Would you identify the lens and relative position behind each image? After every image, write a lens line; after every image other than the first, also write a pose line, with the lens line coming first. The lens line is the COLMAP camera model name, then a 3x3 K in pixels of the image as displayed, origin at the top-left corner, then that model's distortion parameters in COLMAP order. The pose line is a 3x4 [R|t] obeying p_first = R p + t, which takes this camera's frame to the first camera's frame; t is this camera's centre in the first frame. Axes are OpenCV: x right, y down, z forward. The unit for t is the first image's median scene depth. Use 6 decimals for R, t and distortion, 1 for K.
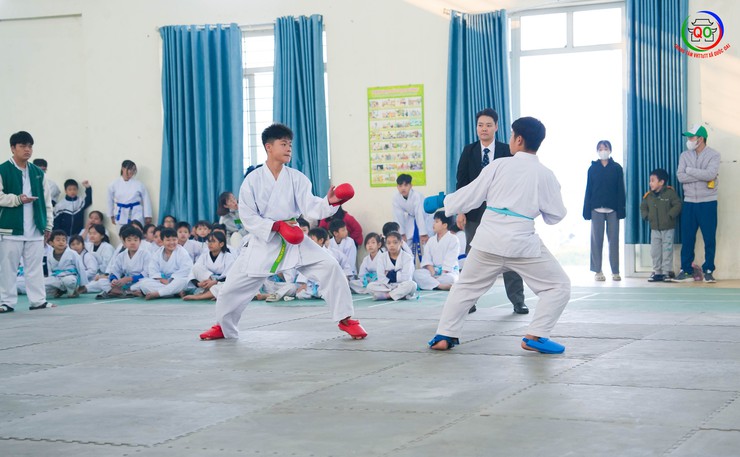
lens RADIAL K [[1181.5, 0, 367.7], [0, 1181.5, 254.2], [0, 0, 1]] dist [0.156455, -0.178333]
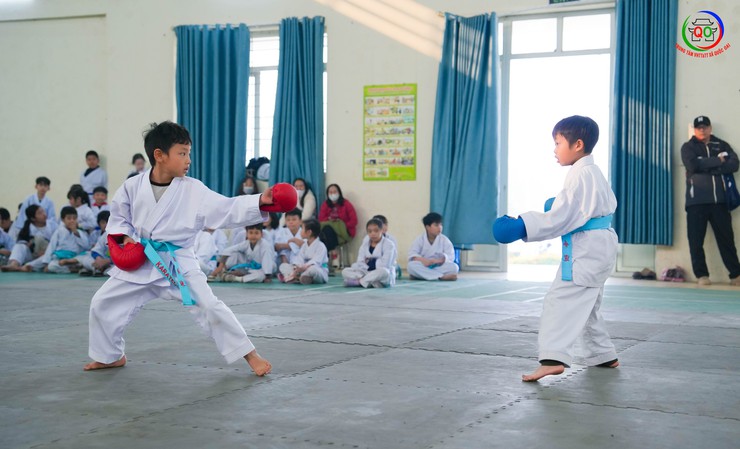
lens RADIAL K [[906.4, 0, 370.0], [0, 906.4, 224.5], [0, 0, 1]] dist [0.138120, -0.000008]
pose [[0.999050, 0.038210, -0.020965, 0.026982], [-0.038990, 0.998513, -0.038113, 0.012874], [0.019477, 0.038894, 0.999053, 0.200357]]
